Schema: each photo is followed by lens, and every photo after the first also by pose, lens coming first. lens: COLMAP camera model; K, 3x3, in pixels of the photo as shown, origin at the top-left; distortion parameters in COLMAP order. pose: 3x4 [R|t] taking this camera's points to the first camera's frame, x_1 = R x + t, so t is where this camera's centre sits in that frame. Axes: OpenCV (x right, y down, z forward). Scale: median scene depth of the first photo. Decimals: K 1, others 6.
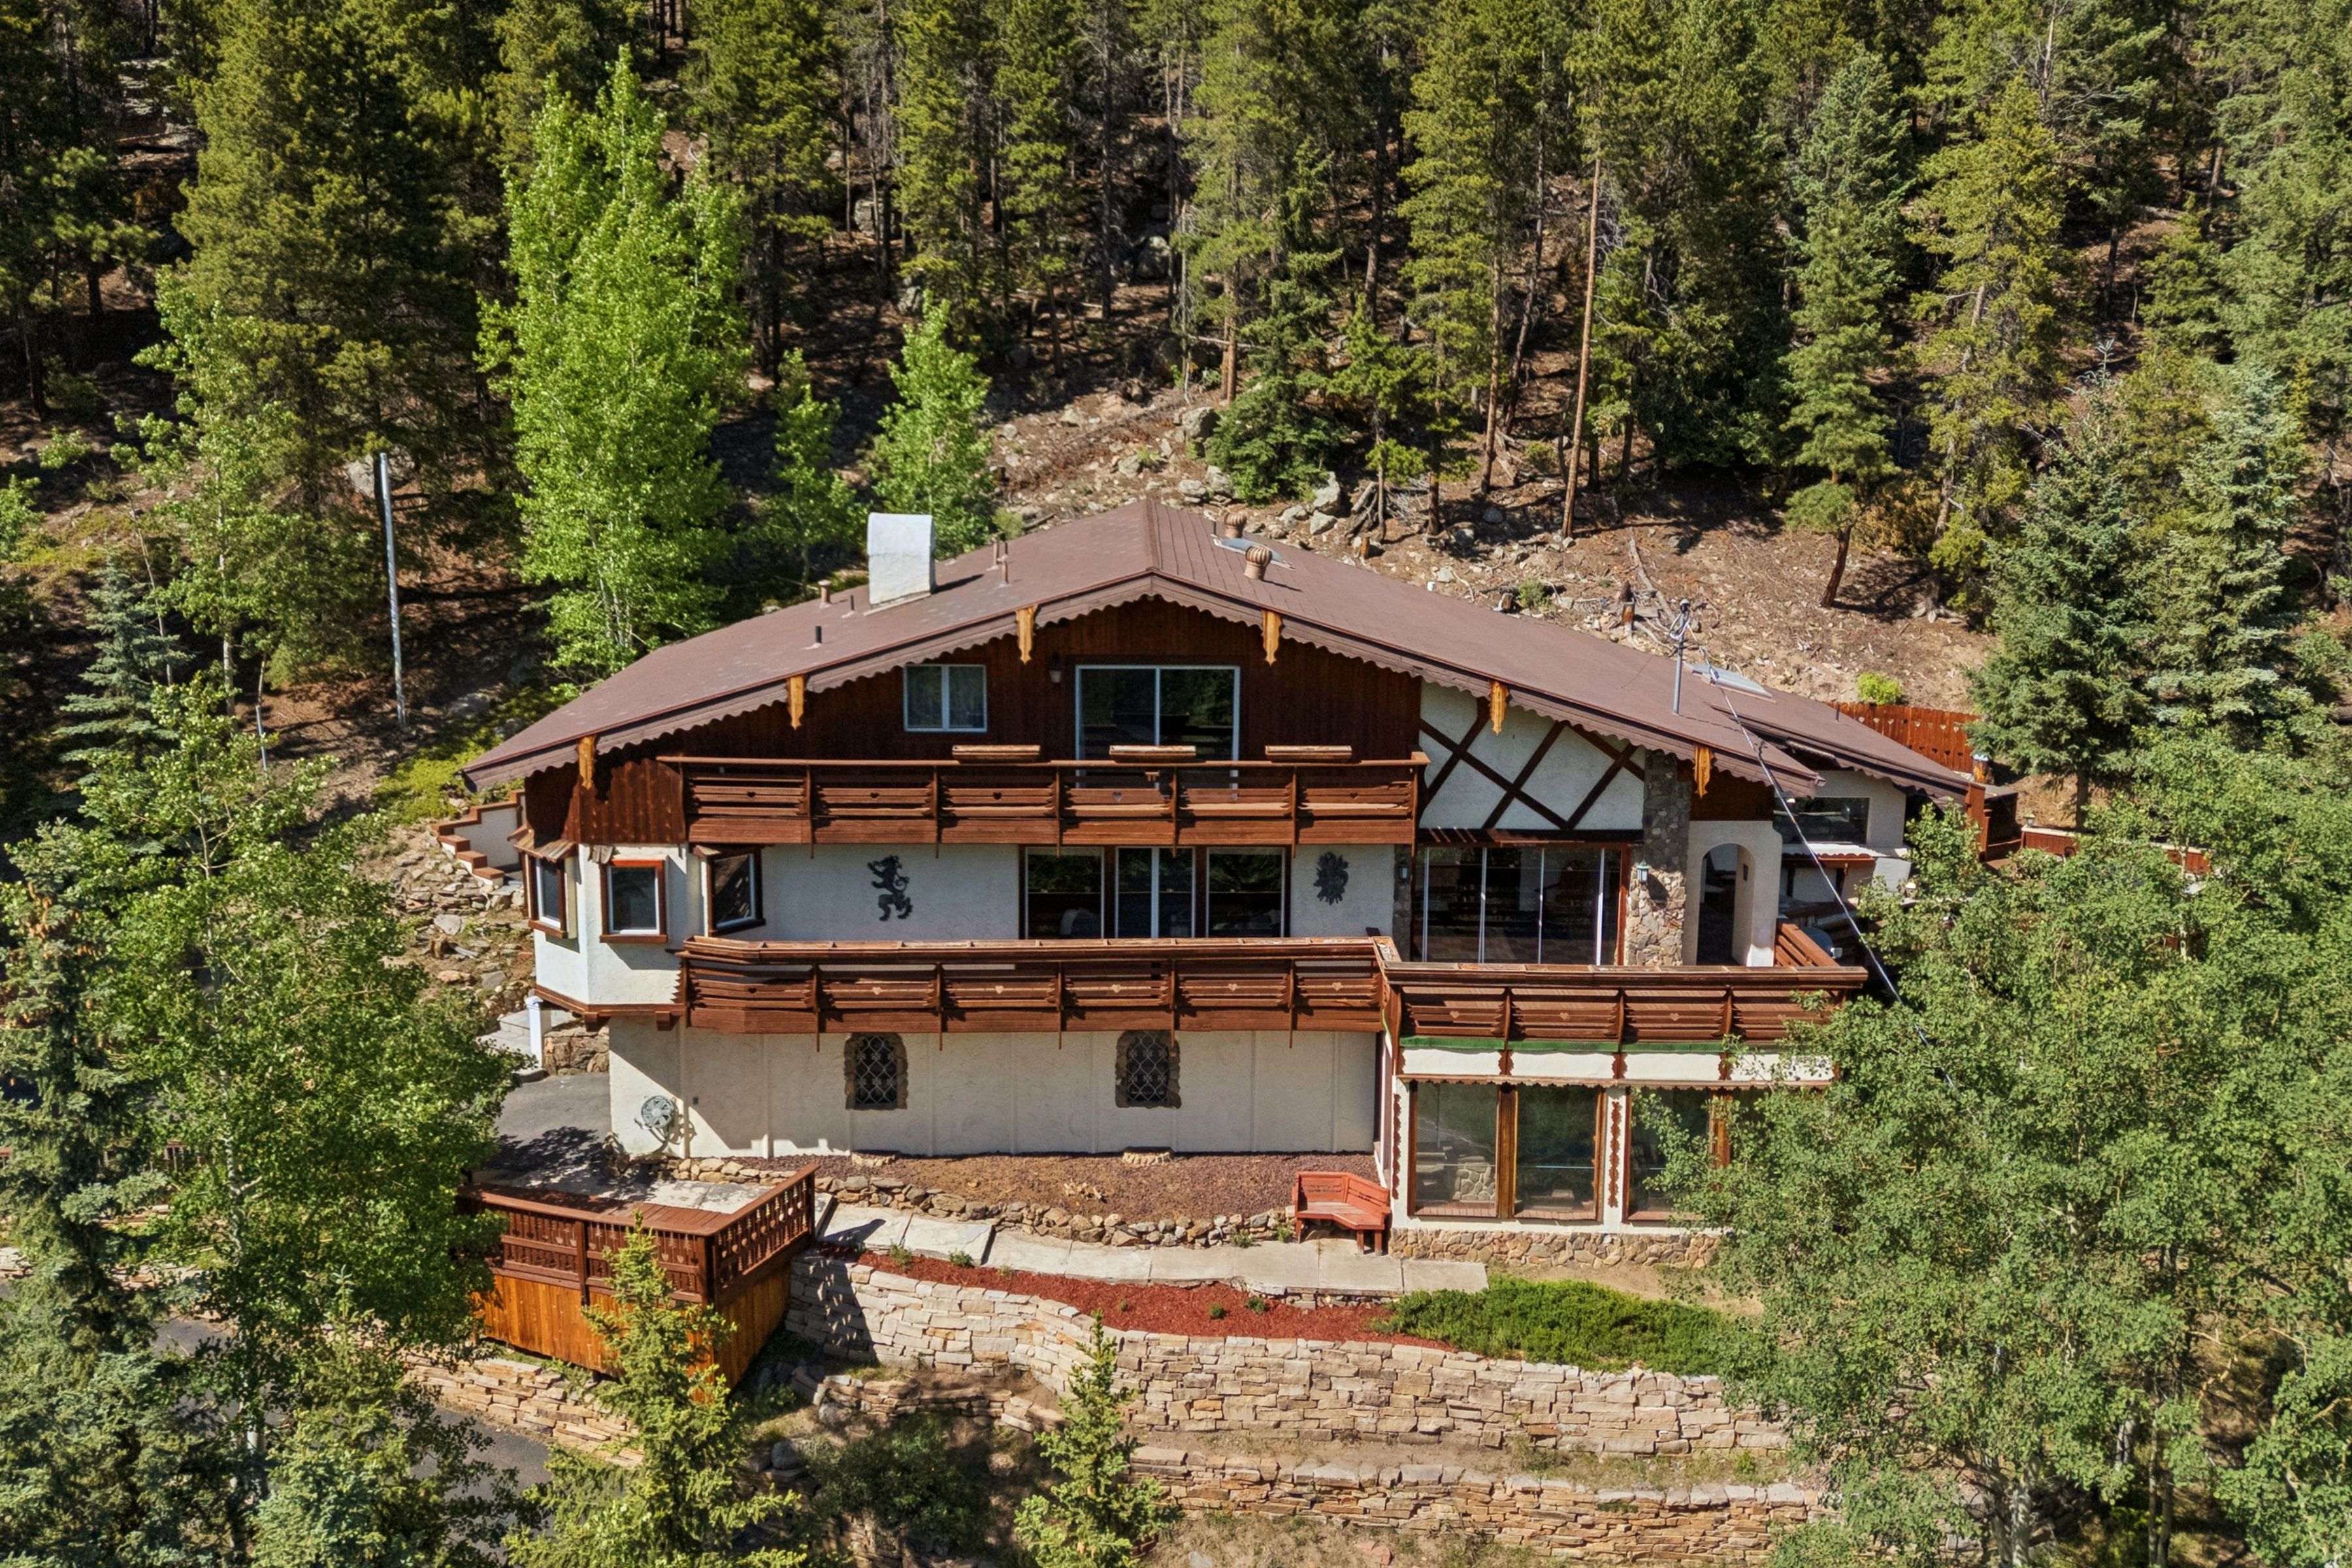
lens RADIAL K [[2074.0, 0, 1183.7], [0, 2074.0, 735.7], [0, 0, 1]] dist [0.060102, -0.012890]
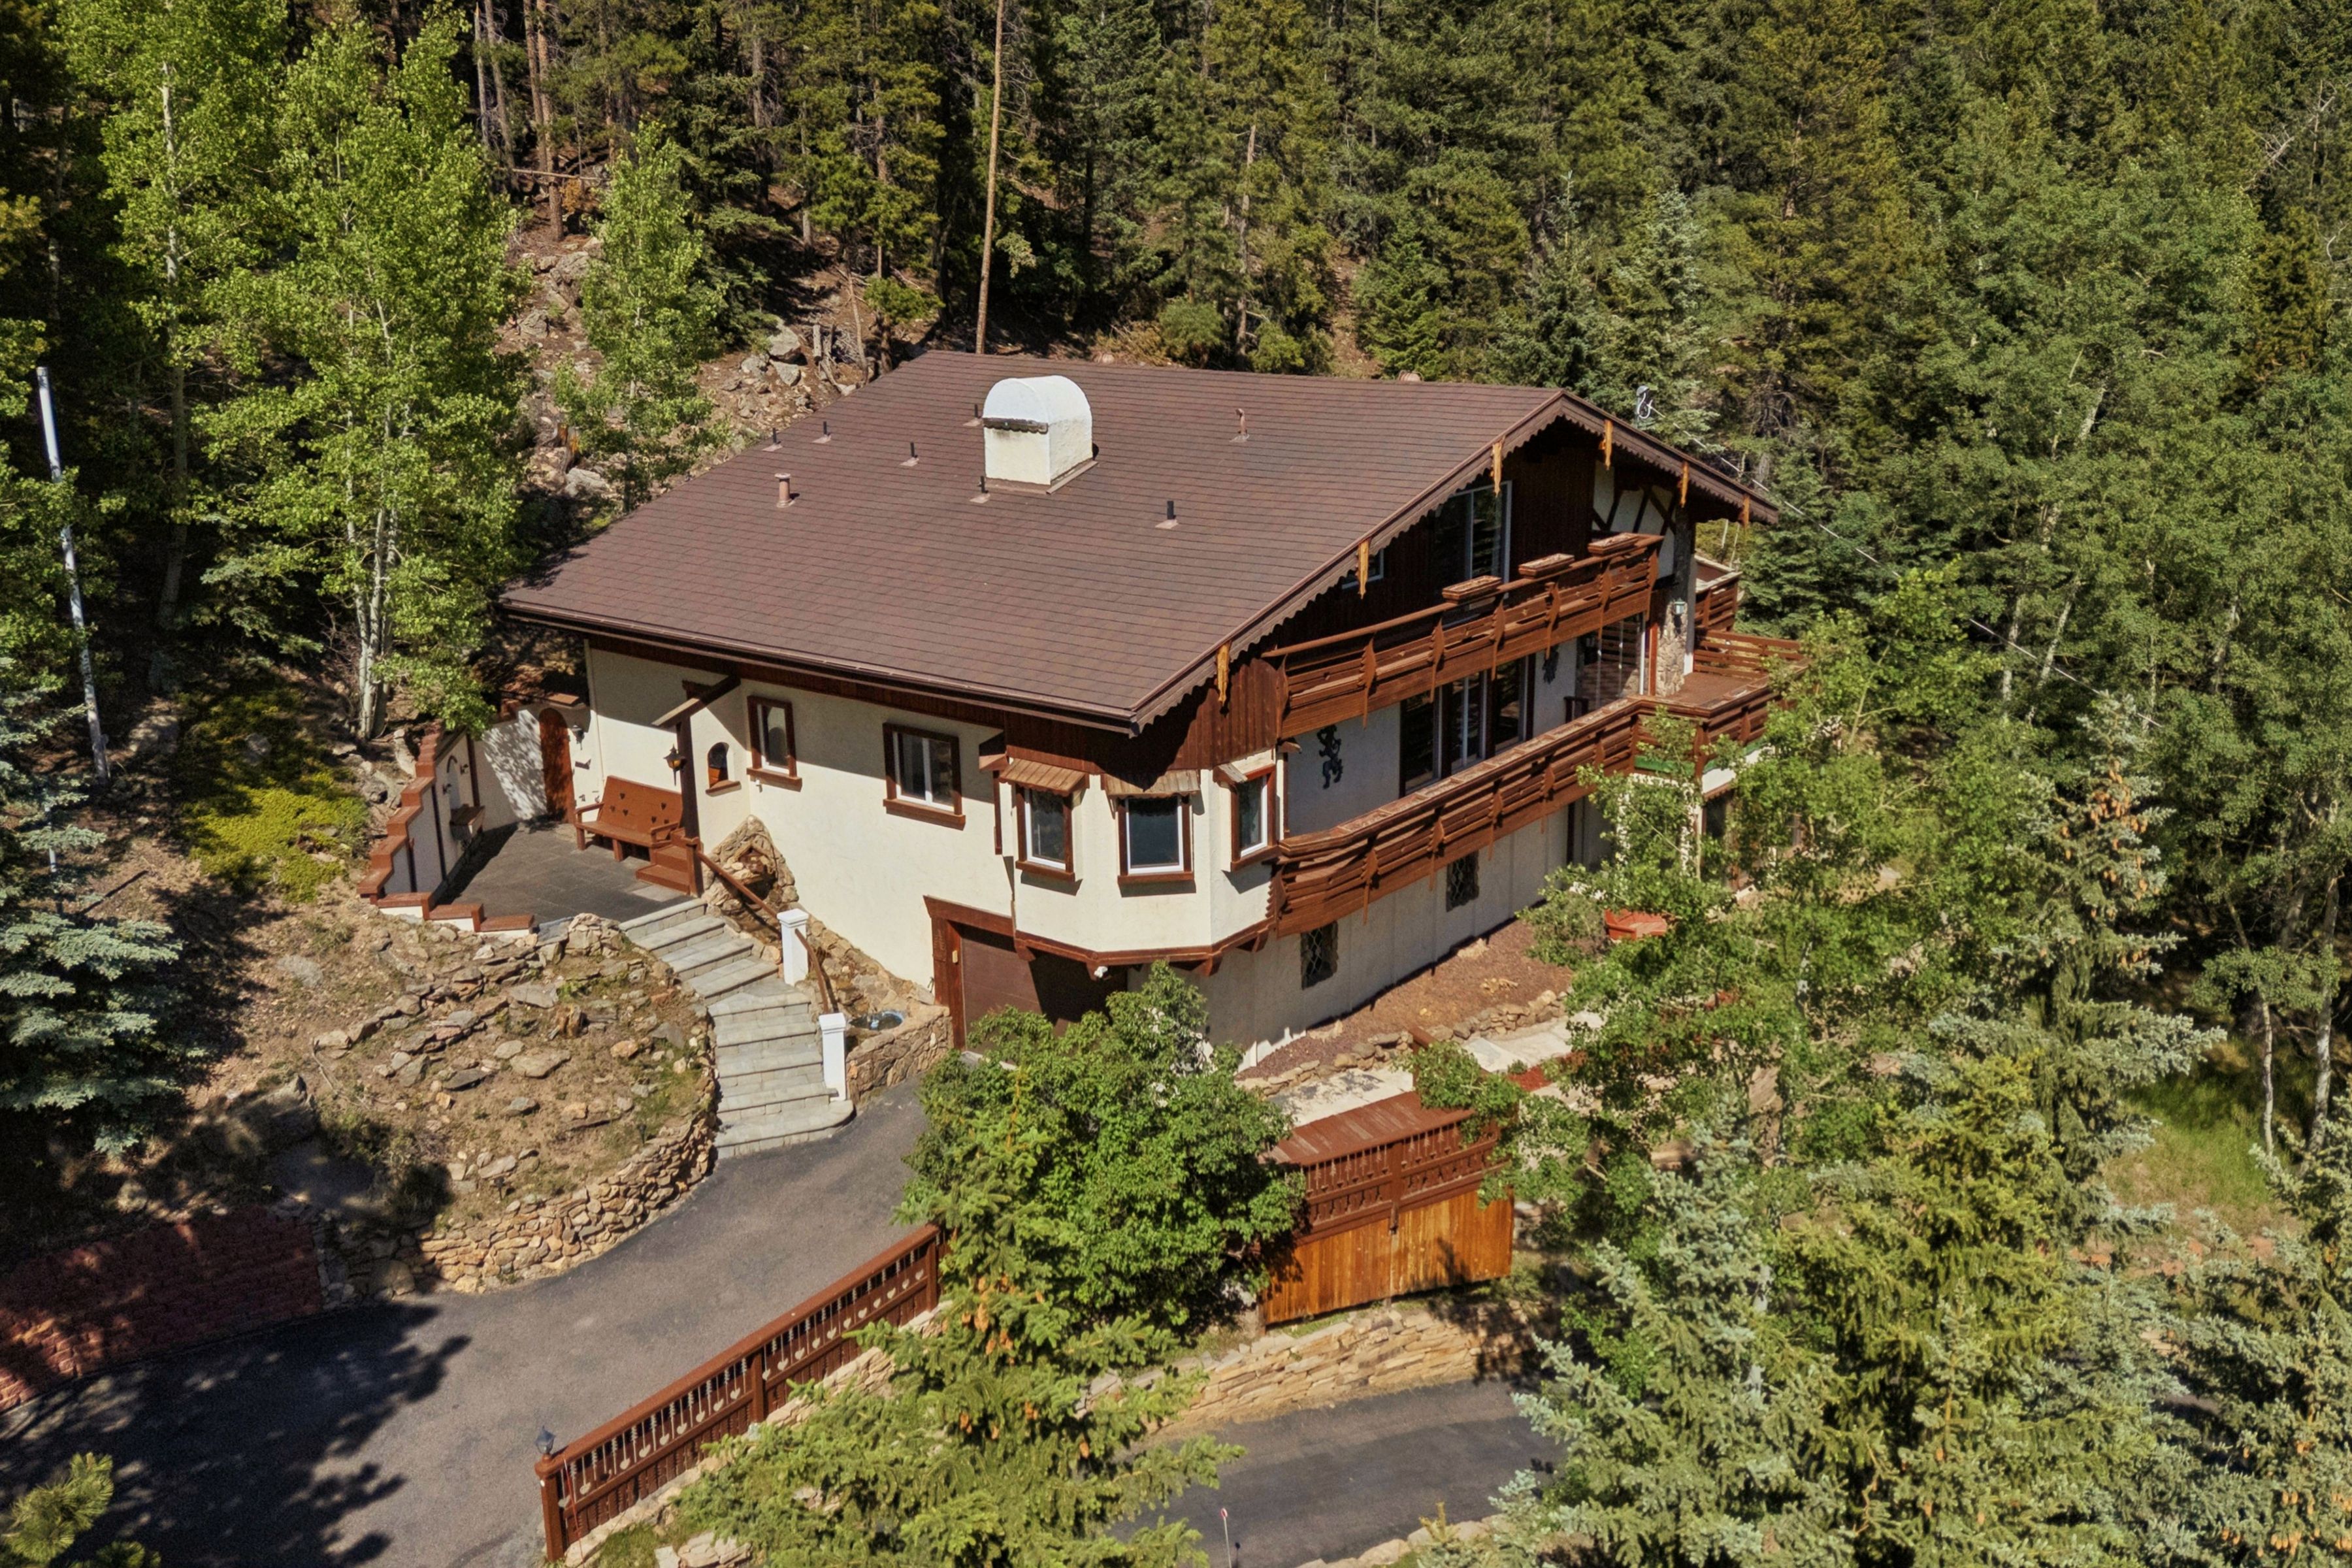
lens RADIAL K [[2034.3, 0, 1176.4], [0, 2034.3, 746.1], [0, 0, 1]] dist [0.101471, -0.118881]
pose [[0.646135, -0.222633, 0.730030, -0.880955], [0.158445, 0.974799, 0.157043, -0.090829], [-0.746595, 0.014198, 0.665127, 0.418782]]
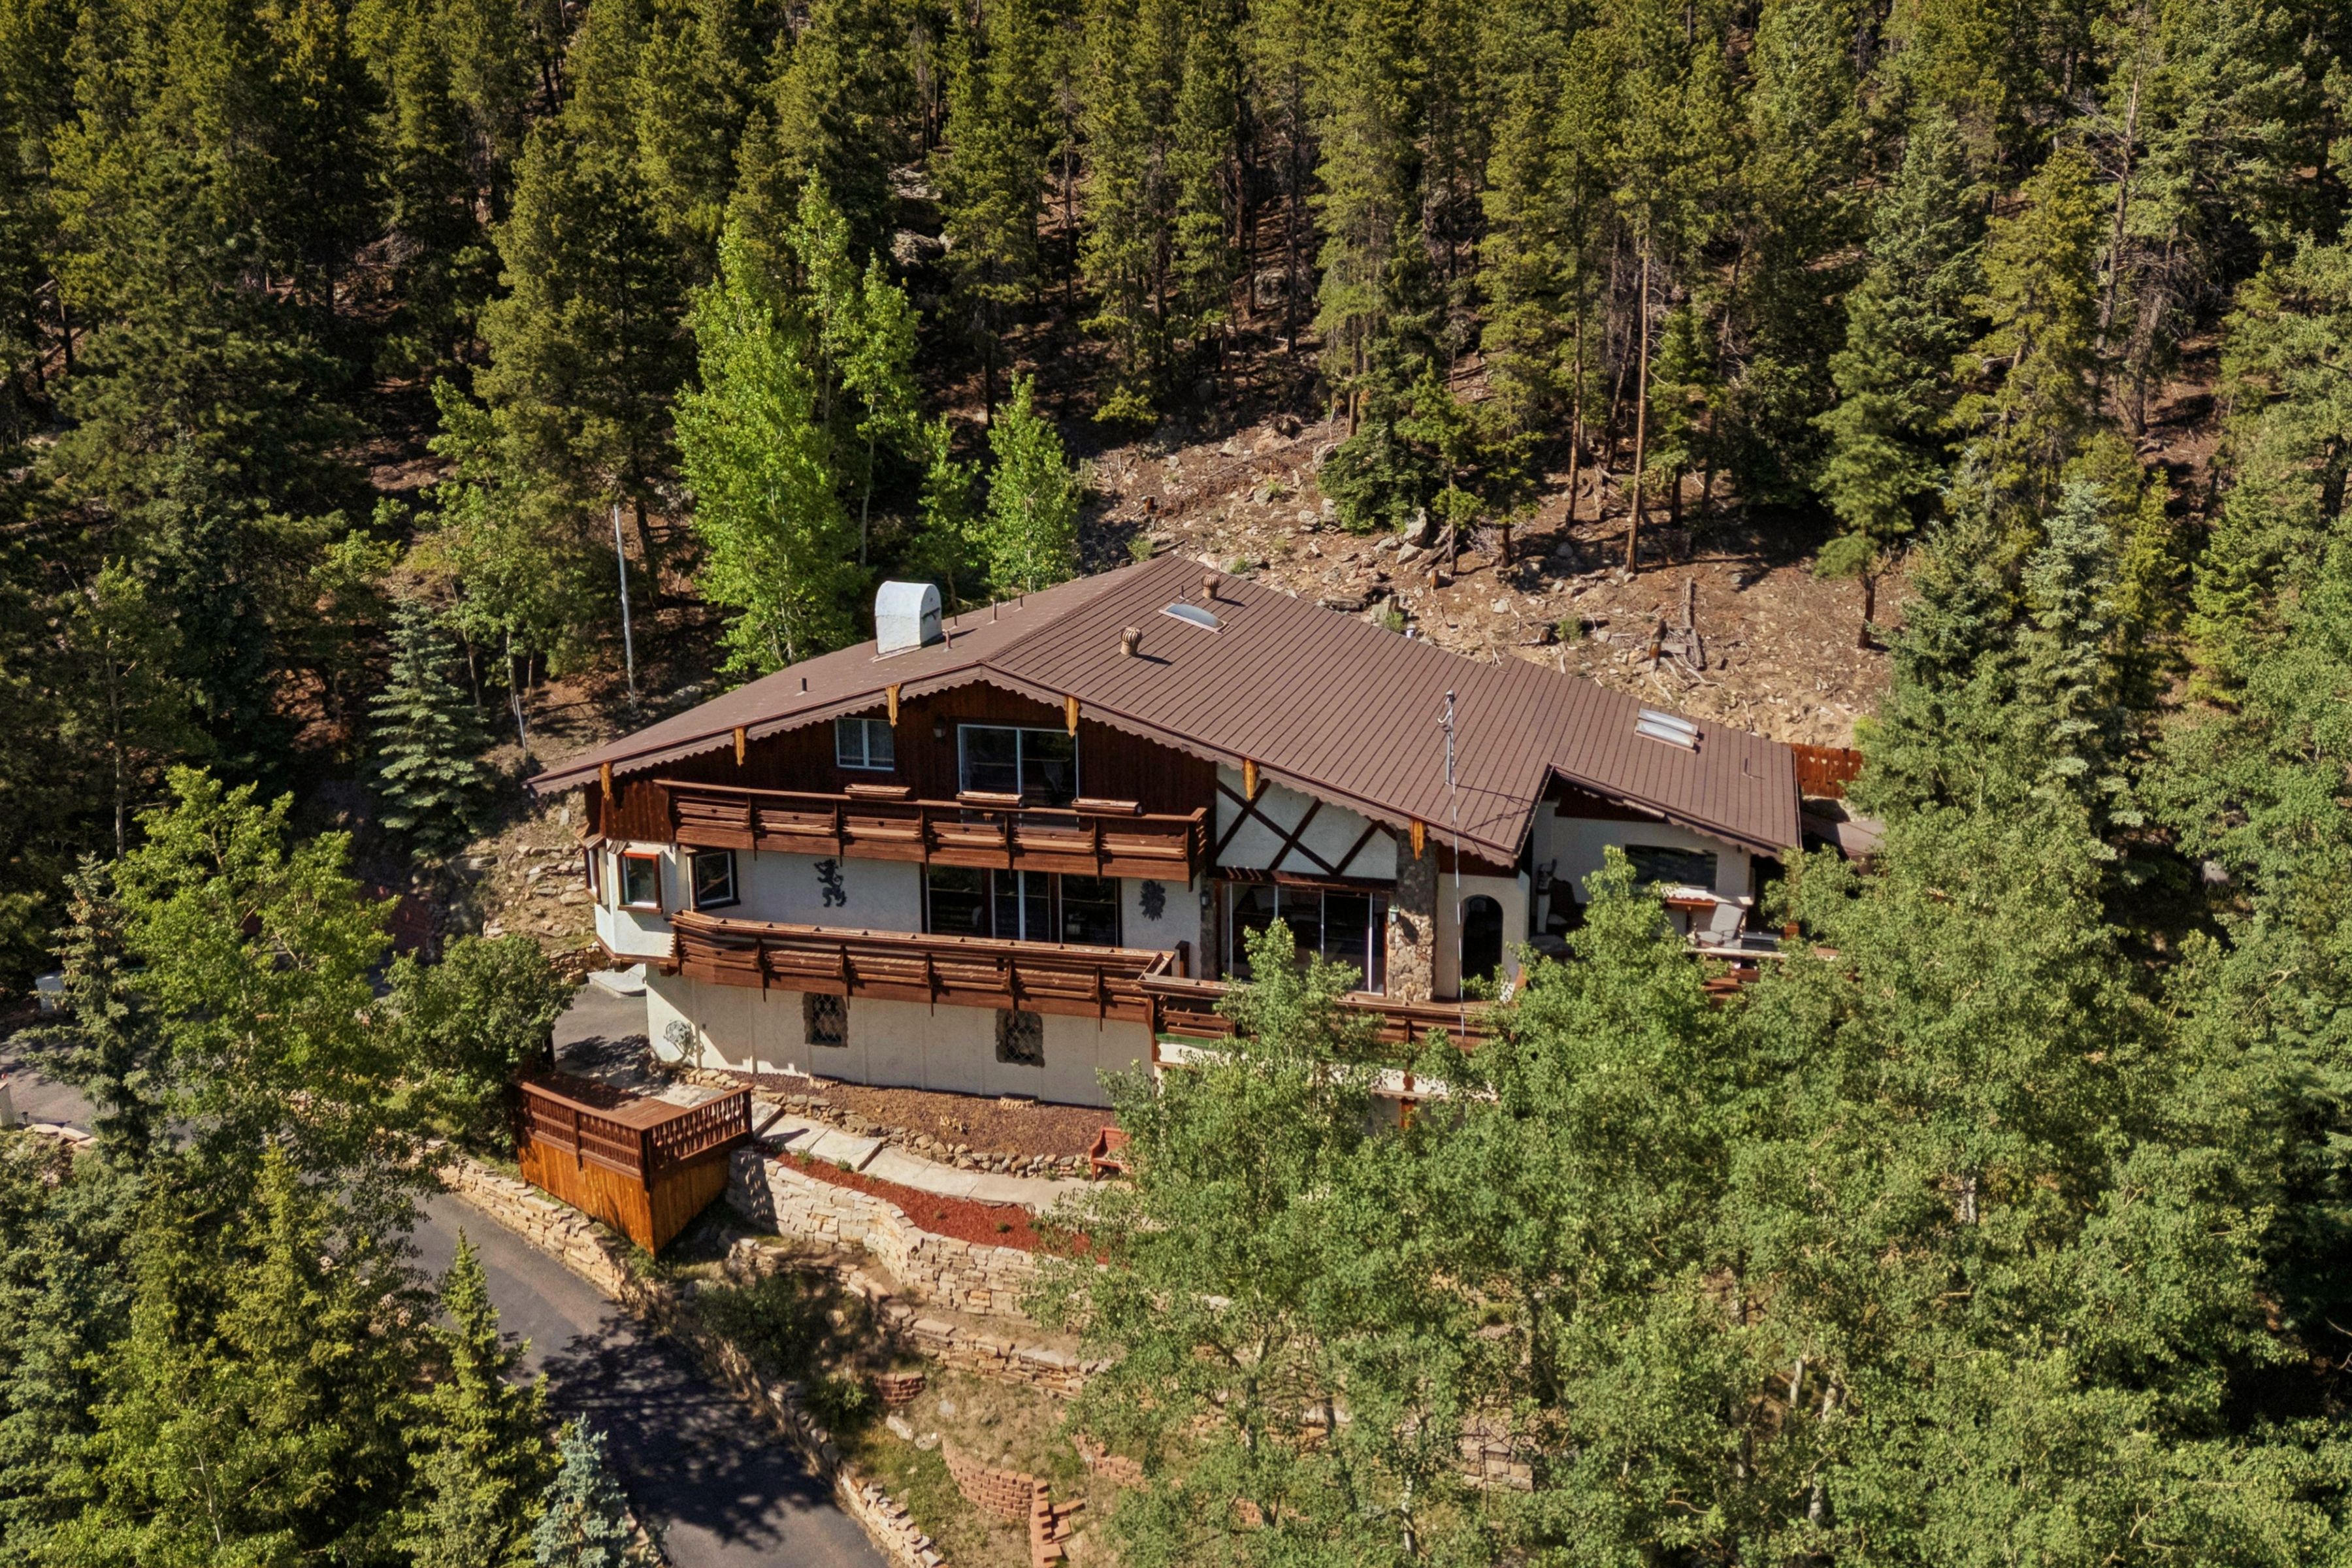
lens RADIAL K [[2034.3, 0, 1176.4], [0, 2034.3, 746.1], [0, 0, 1]] dist [0.101471, -0.118881]
pose [[0.955501, 0.054561, -0.289897, 0.441417], [-0.036610, 0.997082, 0.066992, -0.108700], [0.292706, -0.053398, 0.954710, -0.174002]]
